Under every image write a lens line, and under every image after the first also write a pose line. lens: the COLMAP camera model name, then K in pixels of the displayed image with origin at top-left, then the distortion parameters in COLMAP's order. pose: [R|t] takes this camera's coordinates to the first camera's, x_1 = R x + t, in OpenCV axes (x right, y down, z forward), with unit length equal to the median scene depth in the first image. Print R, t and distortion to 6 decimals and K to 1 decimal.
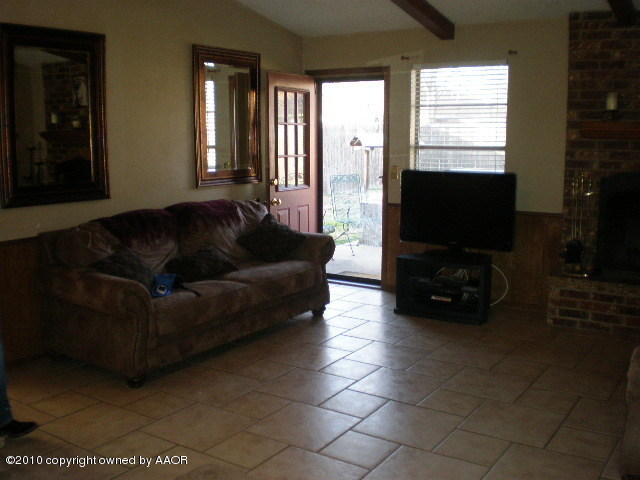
lens RADIAL K [[680.4, 0, 320.0], [0, 680.4, 240.0], [0, 0, 1]] dist [-0.081370, -0.196639]
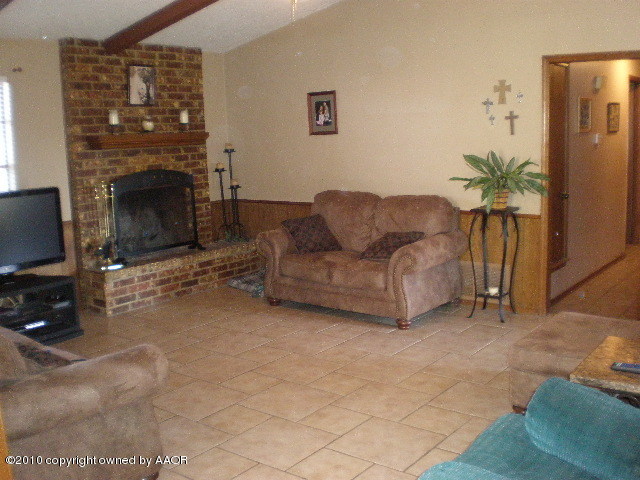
lens RADIAL K [[680.4, 0, 320.0], [0, 680.4, 240.0], [0, 0, 1]] dist [-0.081370, -0.196639]
pose [[0.046529, -0.148978, 0.987745, -0.761186], [0.189435, 0.972189, 0.137708, -0.089058], [-0.980790, 0.180706, 0.073457, 0.573167]]
